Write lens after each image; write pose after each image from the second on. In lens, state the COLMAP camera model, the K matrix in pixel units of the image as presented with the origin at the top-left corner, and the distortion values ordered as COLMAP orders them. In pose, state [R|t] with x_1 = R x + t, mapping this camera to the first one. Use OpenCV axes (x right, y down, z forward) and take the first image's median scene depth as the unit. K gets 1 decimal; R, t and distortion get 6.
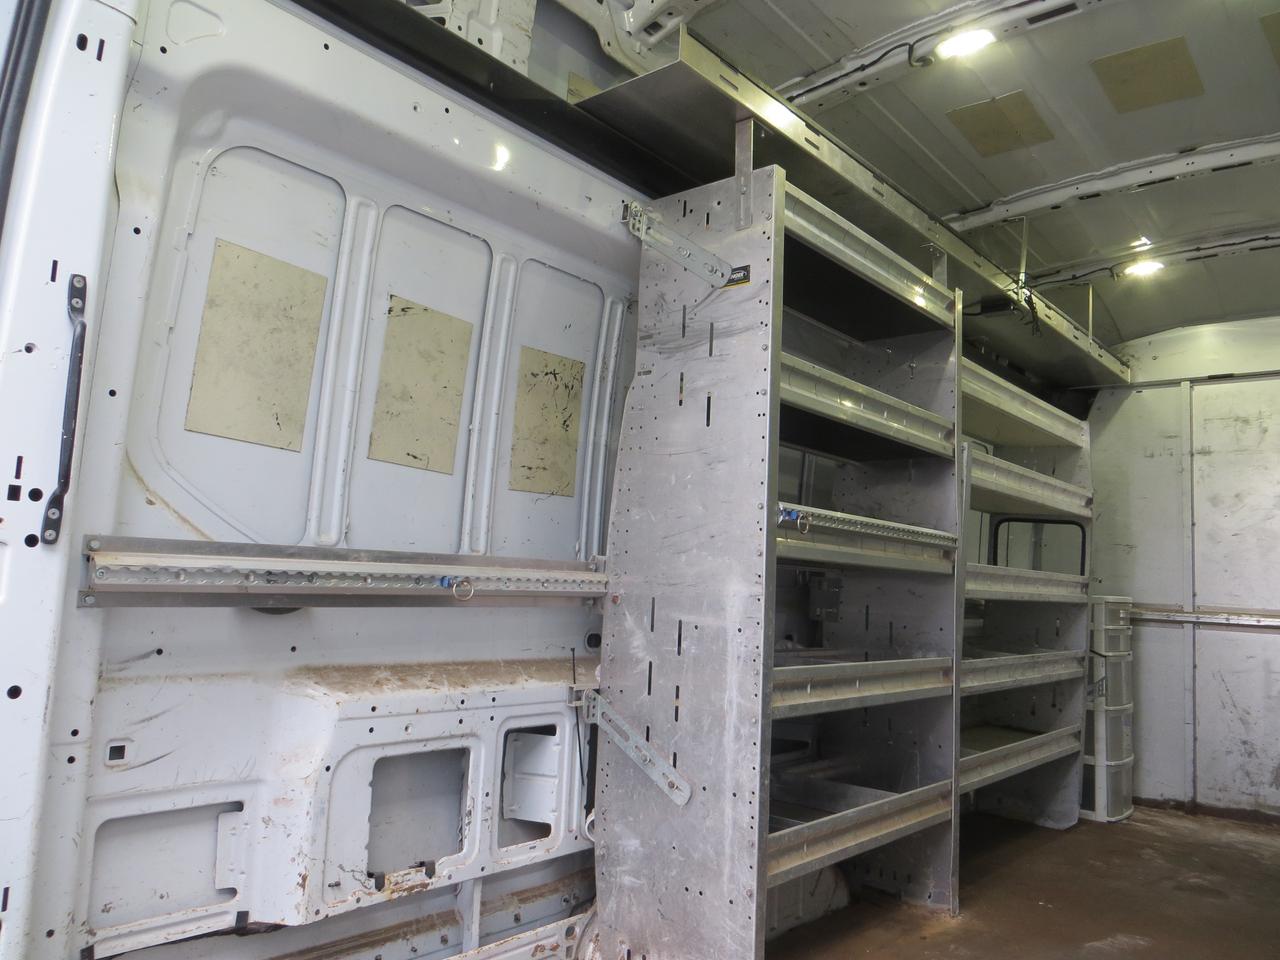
lens RADIAL K [[960.5, 0, 639.0], [0, 960.5, 481.4], [0, 0, 1]] dist [-0.019756, 0.006532]
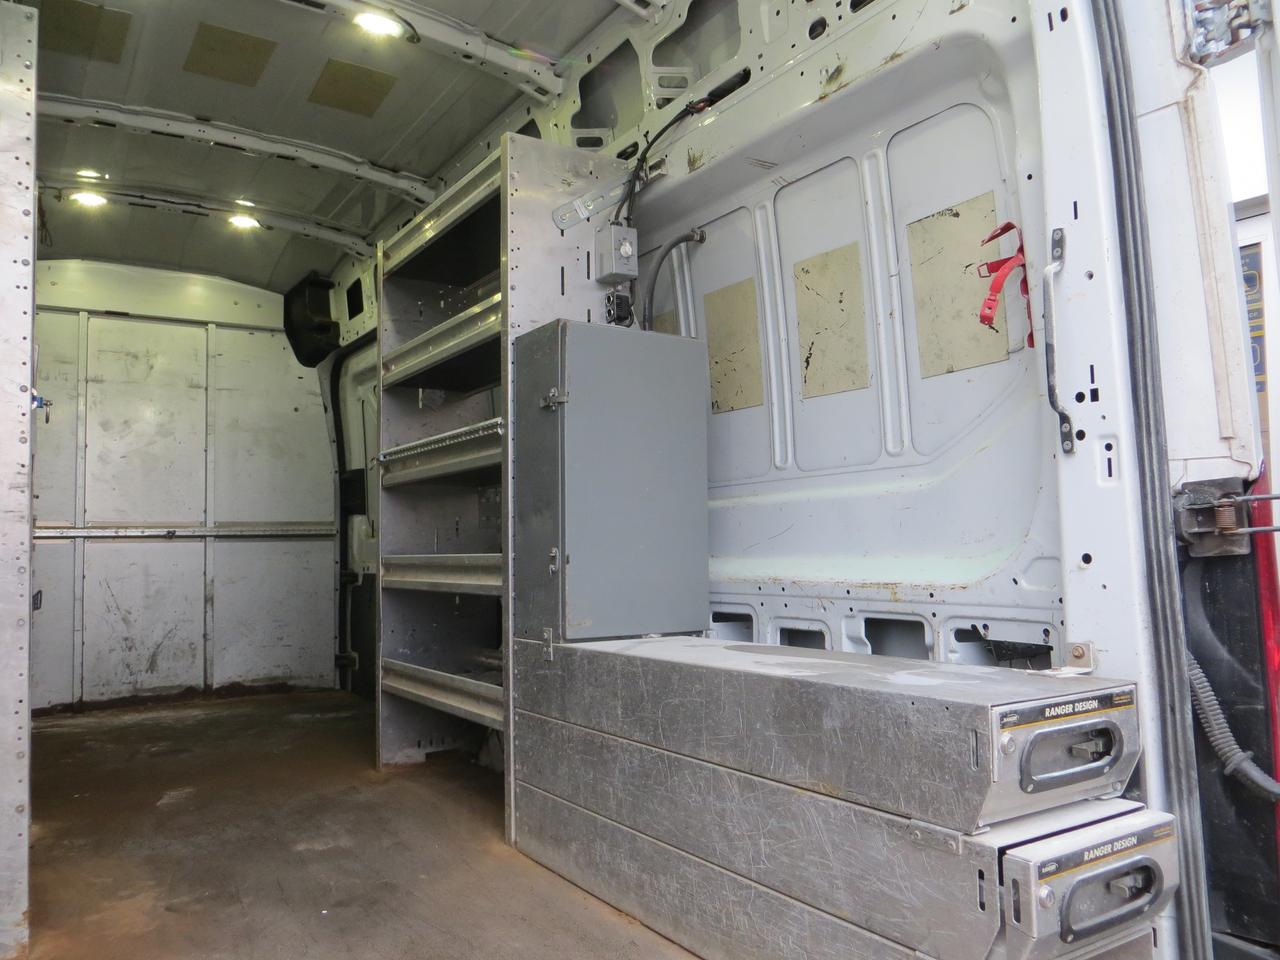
lens RADIAL K [[960.5, 0, 639.5], [0, 960.5, 481.9], [0, 0, 1]] dist [-0.019756, 0.006532]
pose [[0.299628, 0.007584, 0.954026, -0.296450], [-0.067188, 0.997653, 0.013171, 0.033210], [-0.951687, -0.068045, 0.299435, 0.095082]]
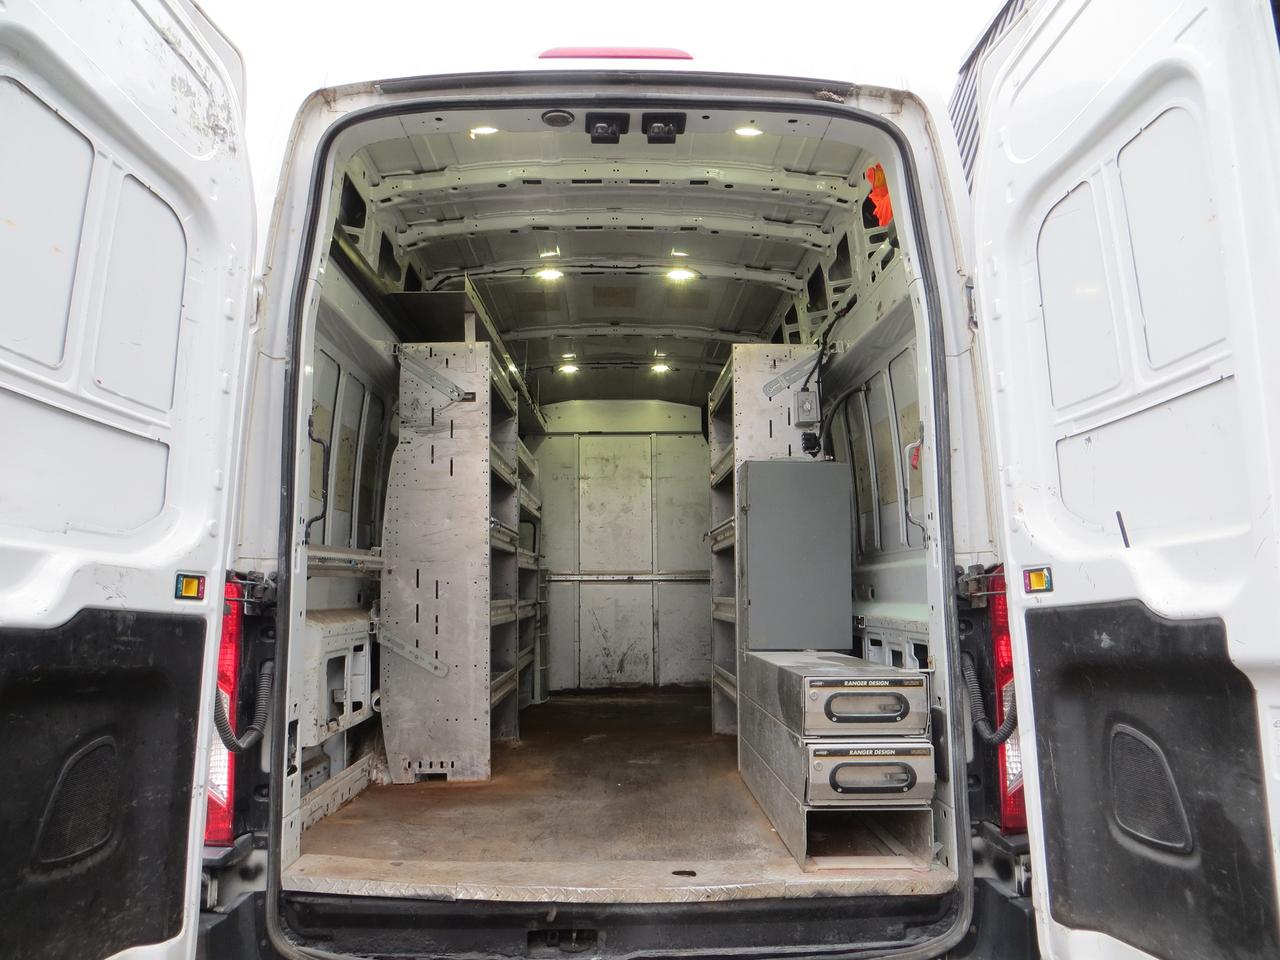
lens RADIAL K [[960.5, 0, 640.7], [0, 960.5, 479.6], [0, 0, 1]] dist [-0.019756, 0.006532]
pose [[0.753796, 0.019496, 0.656819, -0.497189], [-0.025254, 0.999681, -0.000690, -0.033058], [-0.656623, -0.016068, 0.754048, -0.369442]]
